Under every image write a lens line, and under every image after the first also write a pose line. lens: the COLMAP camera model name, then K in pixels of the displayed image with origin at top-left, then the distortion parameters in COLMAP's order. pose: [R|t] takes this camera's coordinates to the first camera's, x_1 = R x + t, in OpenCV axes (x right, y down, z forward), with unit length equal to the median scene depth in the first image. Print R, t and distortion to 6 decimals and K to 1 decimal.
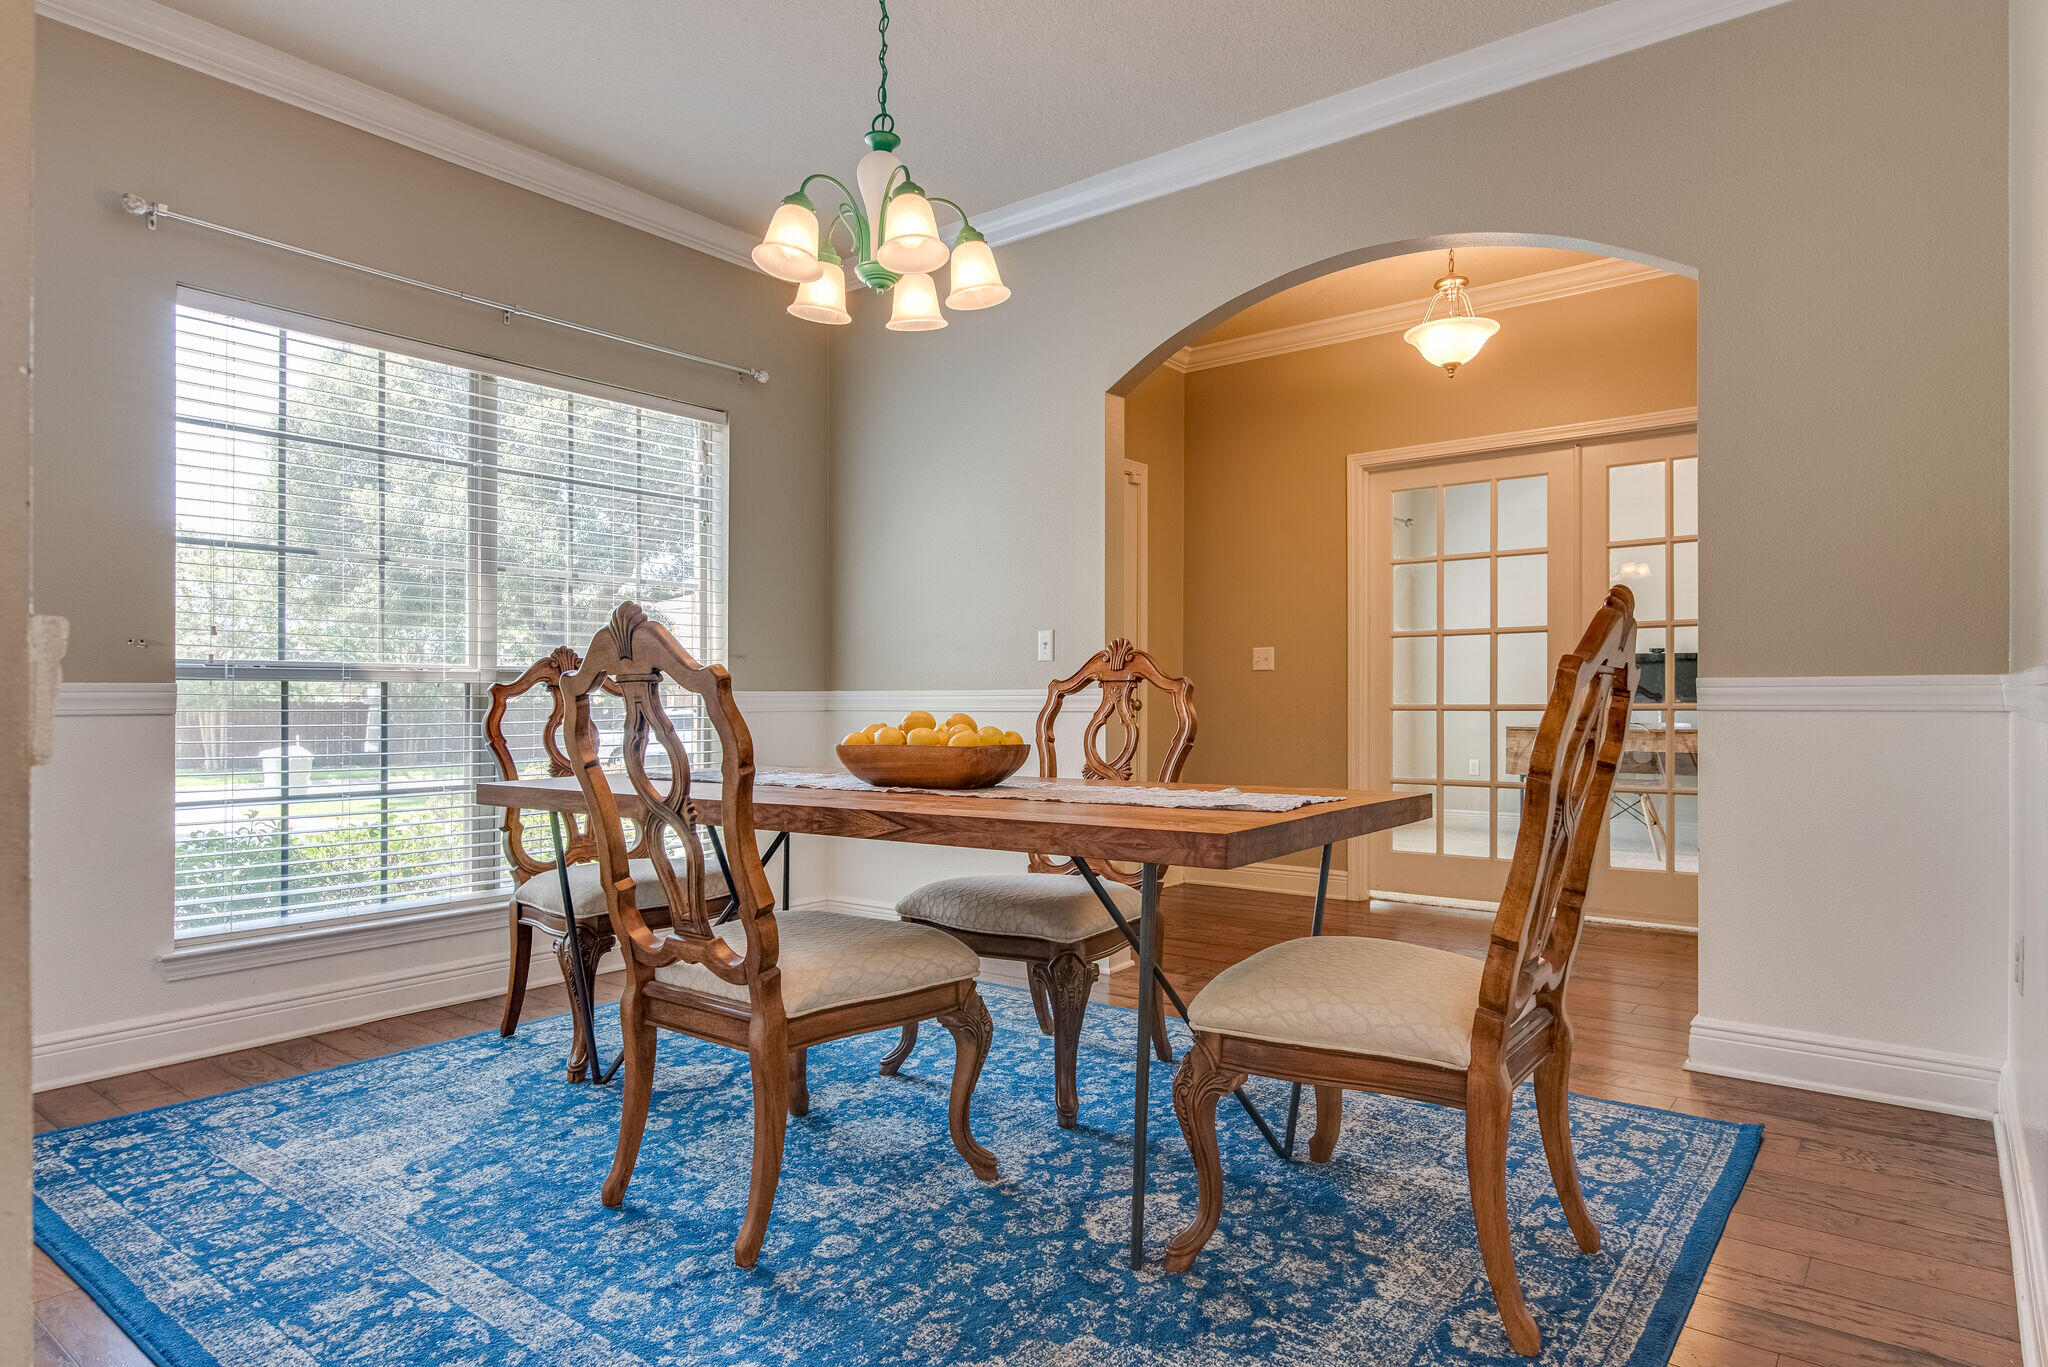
lens RADIAL K [[1168.4, 0, 1032.3], [0, 1168.4, 721.1], [0, 0, 1]] dist [0.012497, 0.000218]
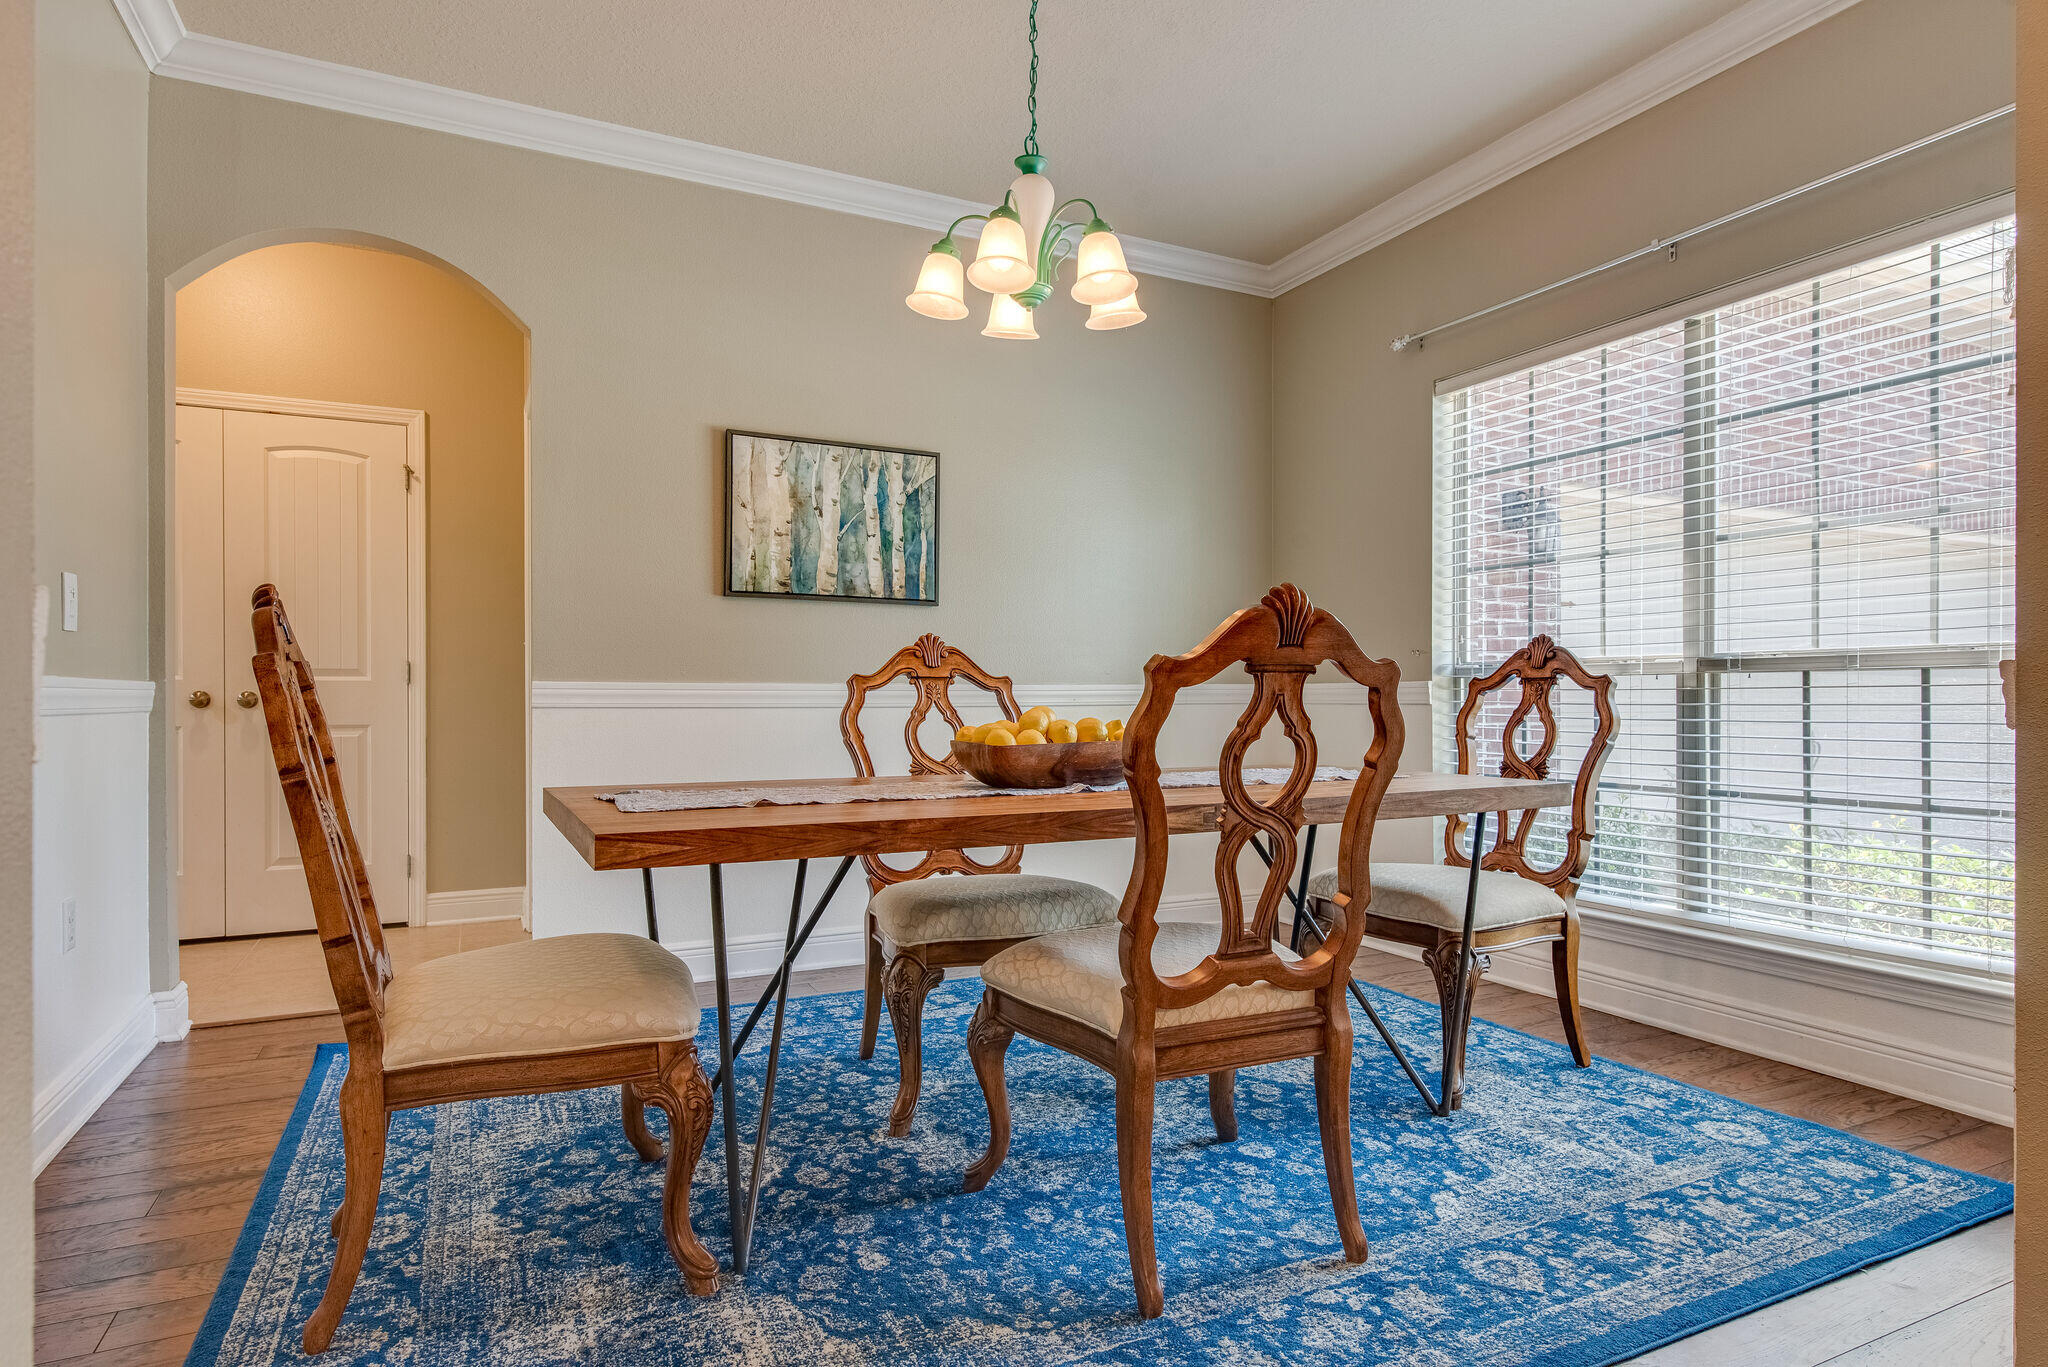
lens RADIAL K [[1129.7, 0, 1036.9], [0, 1129.7, 694.4], [0, 0, 1]] dist [0.010400, -0.002376]
pose [[-0.434373, 0.000426, -0.900733, 0.944082], [-0.014474, 0.999867, 0.007453, -0.029864], [0.900617, 0.016275, -0.434309, 1.738427]]
